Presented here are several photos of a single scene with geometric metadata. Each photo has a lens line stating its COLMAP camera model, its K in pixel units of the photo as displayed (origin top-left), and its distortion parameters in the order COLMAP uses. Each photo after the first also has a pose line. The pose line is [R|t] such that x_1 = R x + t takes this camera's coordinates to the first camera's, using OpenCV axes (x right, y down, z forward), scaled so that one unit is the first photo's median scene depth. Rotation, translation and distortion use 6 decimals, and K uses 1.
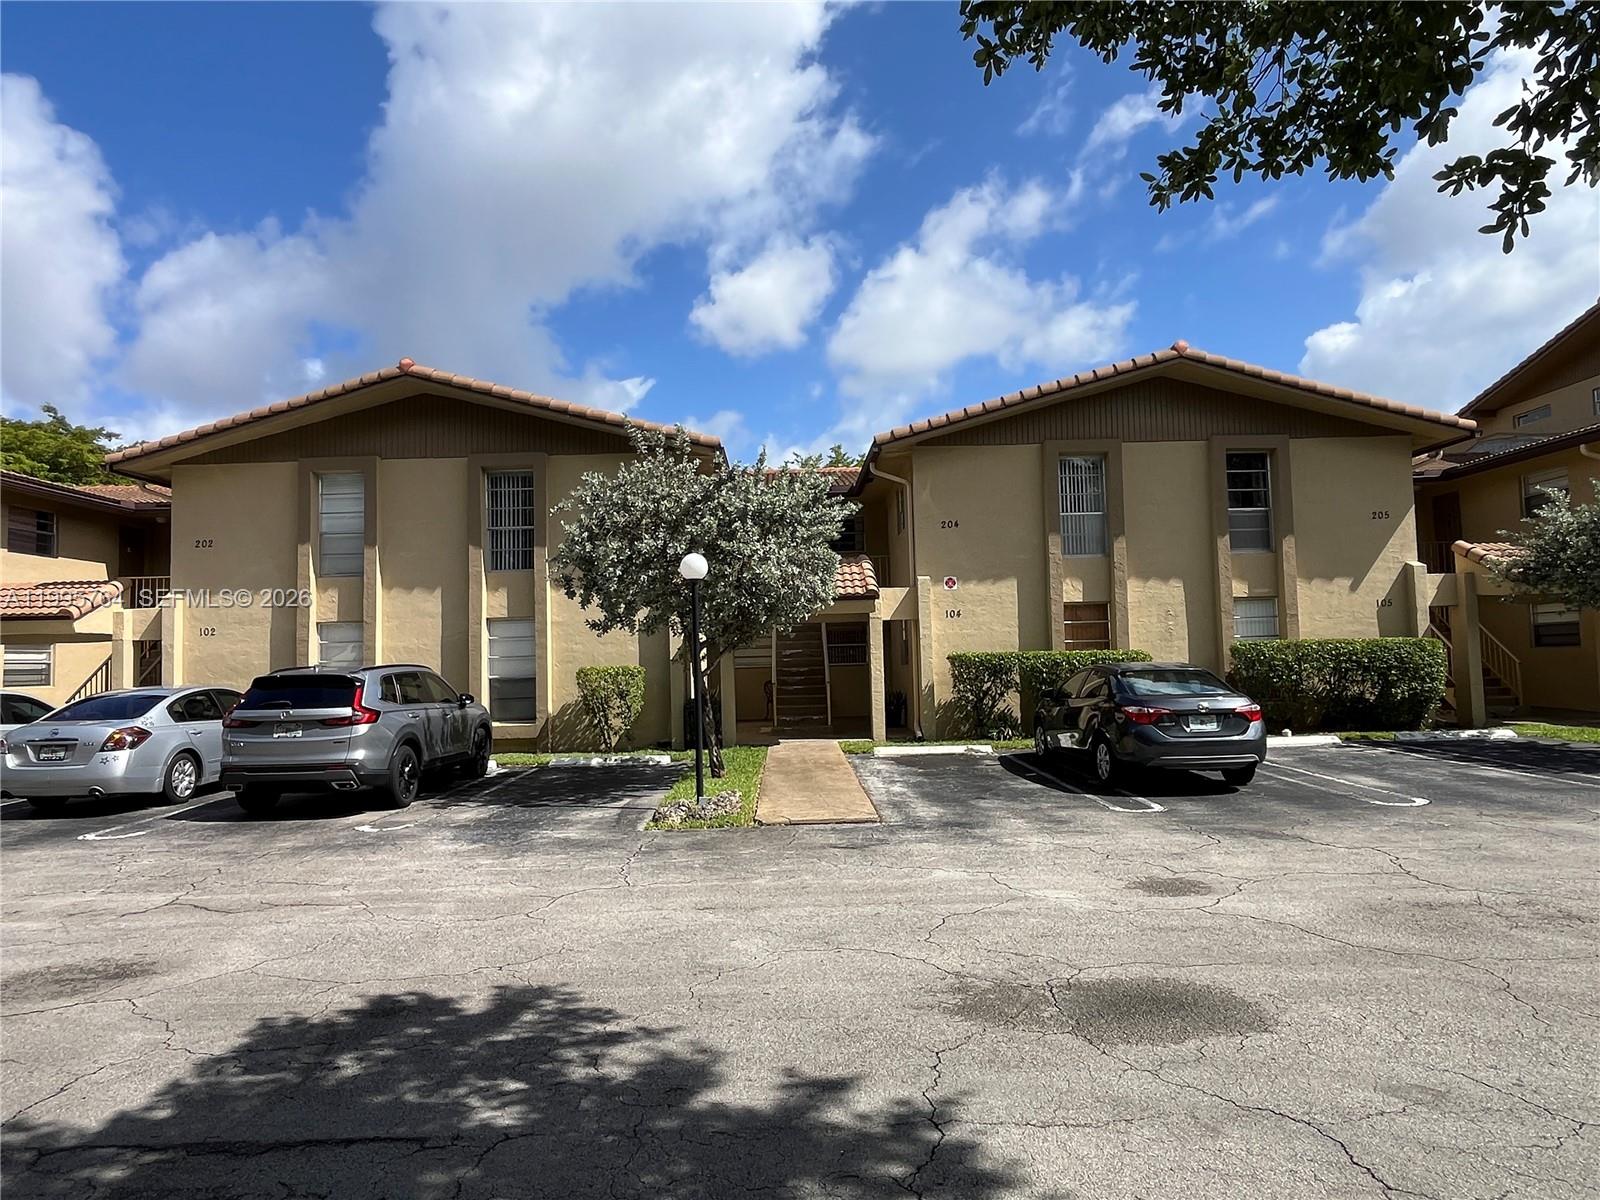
lens RADIAL K [[942.4, 0, 800.0], [0, 942.4, 600.0], [0, 0, 1]] dist [-0.000254, -0.000385]
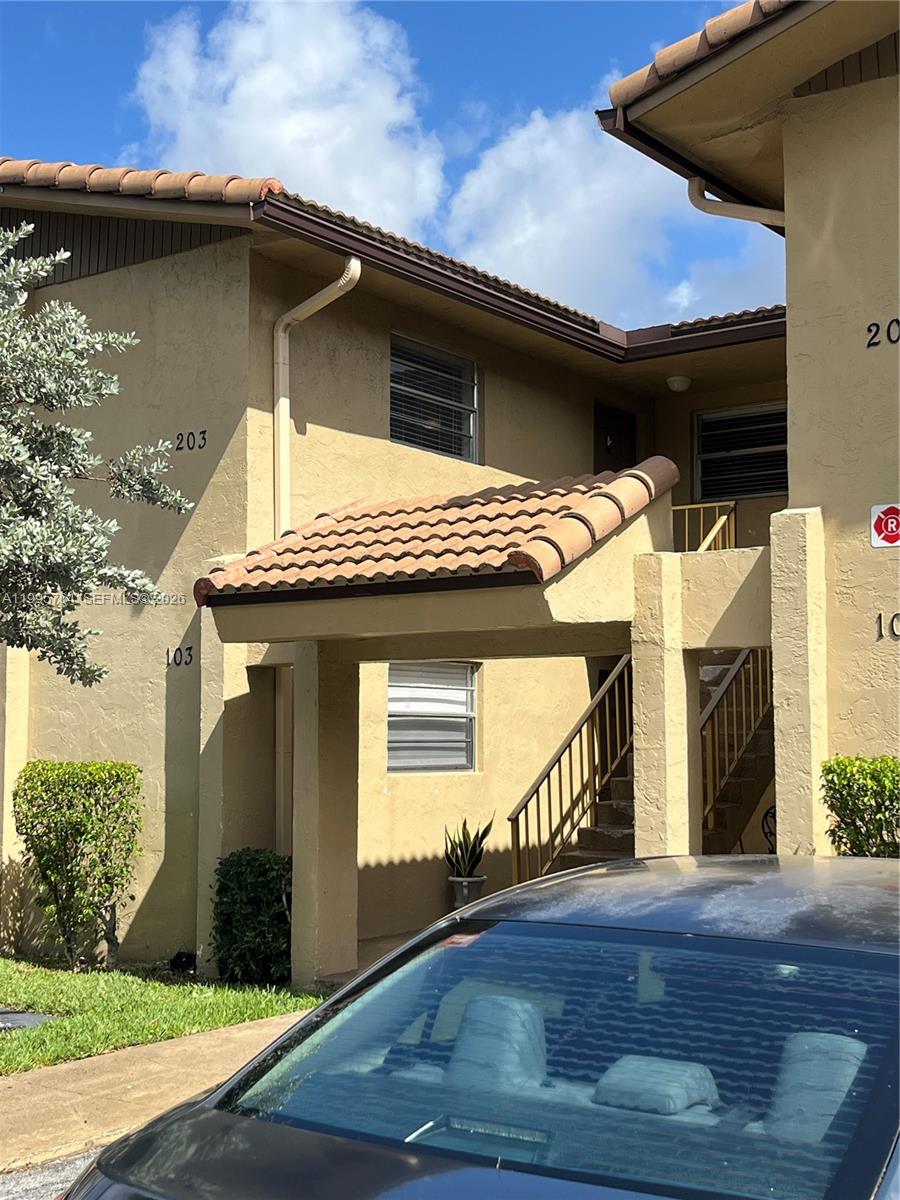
lens RADIAL K [[1583.1, 0, 450.0], [0, 1583.1, 600.0], [0, 0, 1]] dist [0.000324, 0.000501]
pose [[0.817376, -0.031271, -0.575256, -0.453111], [0.014590, 0.999329, -0.033593, 0.044366], [0.575920, 0.019065, 0.817284, 0.495237]]
